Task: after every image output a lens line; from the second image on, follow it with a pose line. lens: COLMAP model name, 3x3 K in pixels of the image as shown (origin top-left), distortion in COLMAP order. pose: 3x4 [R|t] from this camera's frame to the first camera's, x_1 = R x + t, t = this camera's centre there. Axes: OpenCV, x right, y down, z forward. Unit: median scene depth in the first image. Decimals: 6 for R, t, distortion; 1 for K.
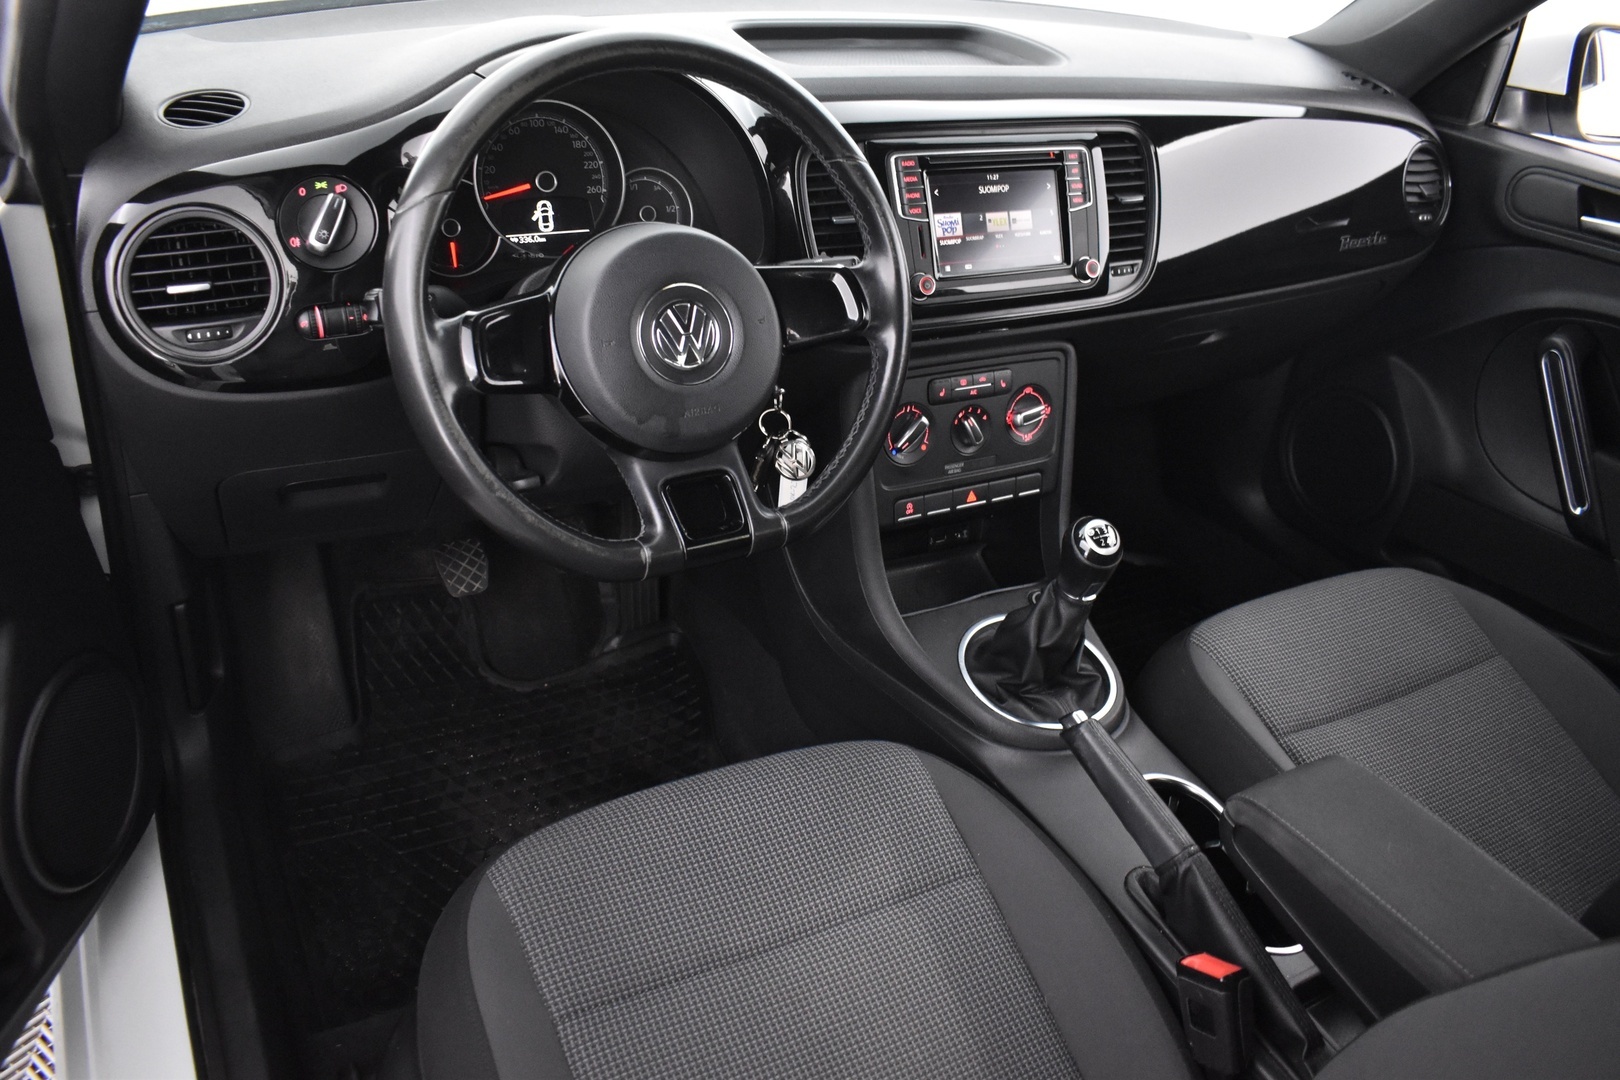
lens RADIAL K [[1248.2, 0, 820.8], [0, 1248.2, 535.4], [0, 0, 1]] dist [-0.087463, 0.001946]
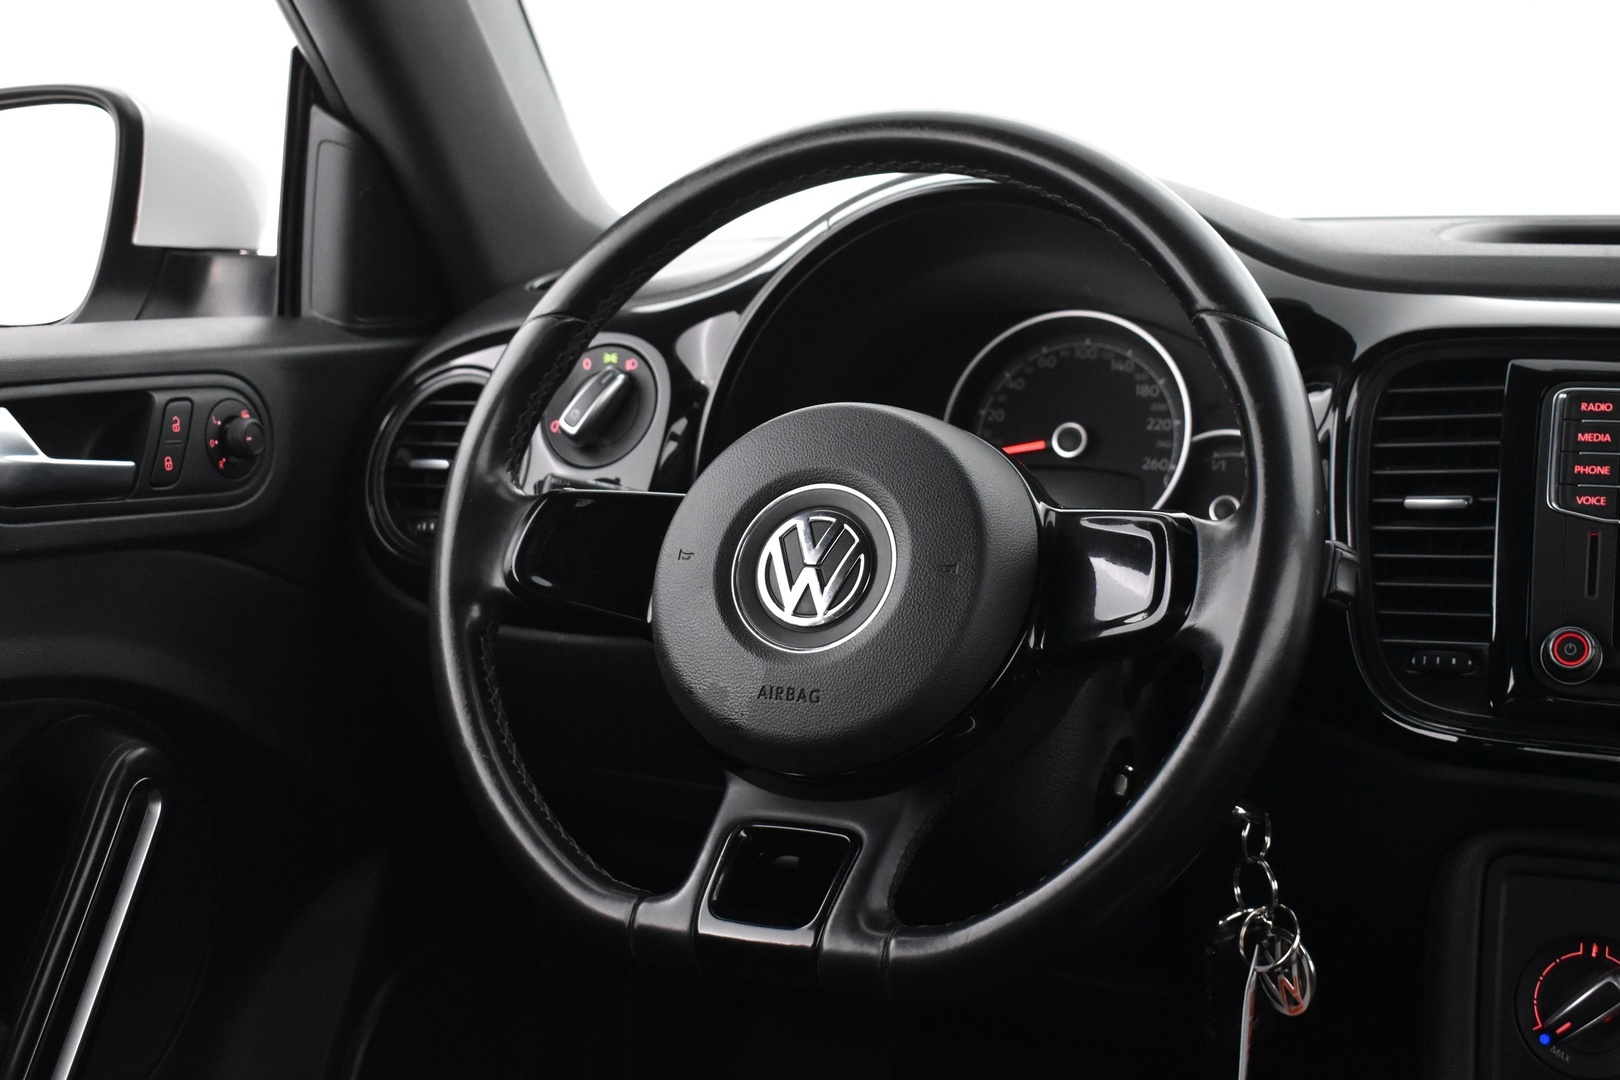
lens RADIAL K [[2029.9, 0, 809.0], [0, 2029.9, 534.9], [0, 0, 1]] dist [-0.061419, 0.000000]
pose [[0.591881, 0.039213, -0.805071, 0.500073], [-0.365490, 0.903285, -0.224708, 0.029140], [0.718397, 0.427245, 0.548969, 0.362888]]
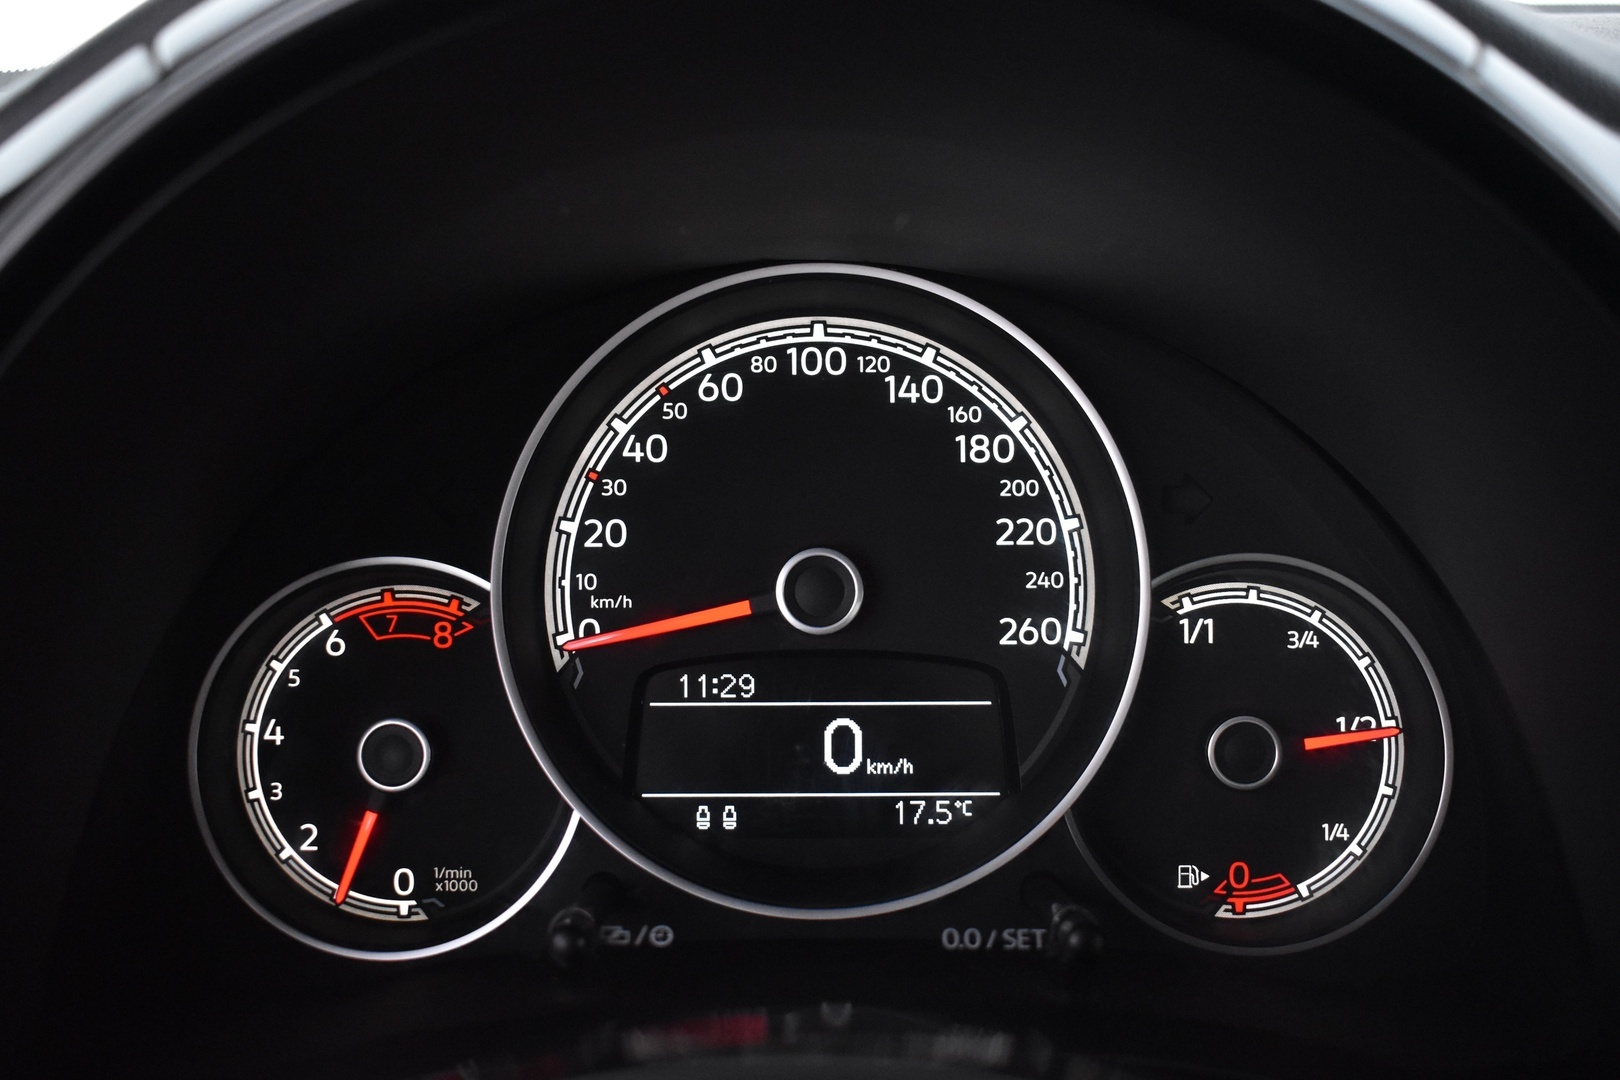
lens RADIAL K [[1796.1, 0, 811.7], [0, 1796.1, 542.2], [0, 0, 1]] dist [-0.028559, 0.000000]
pose [[0.869254, 0.043081, -0.492485, -0.047968], [-0.170245, 0.961348, -0.216395, -0.213122], [0.464127, 0.271945, 0.842990, 0.678268]]
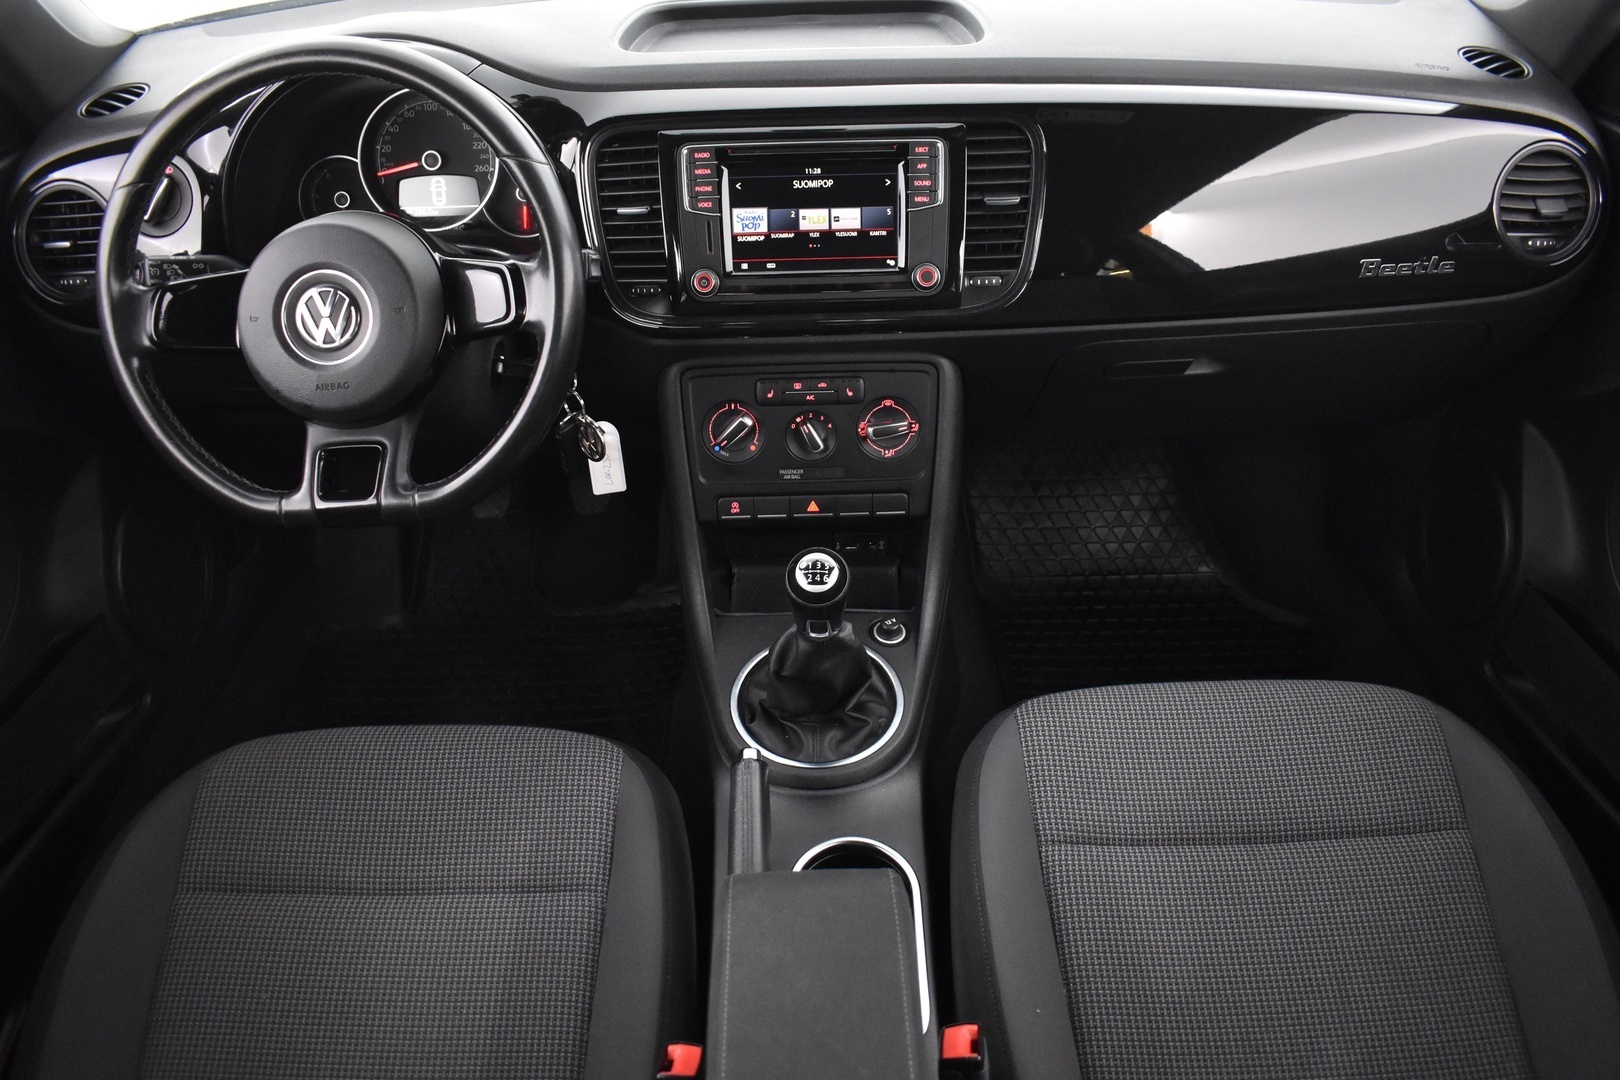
lens RADIAL K [[1248.2, 0, 808.4], [0, 1248.2, 530.9], [0, 0, 1]] dist [-0.087463, 0.001946]
pose [[0.875356, 0.175695, -0.450426, 0.608577], [-0.155574, 0.984444, 0.081654, -0.099637], [0.457765, -0.001402, 0.889072, 0.171544]]
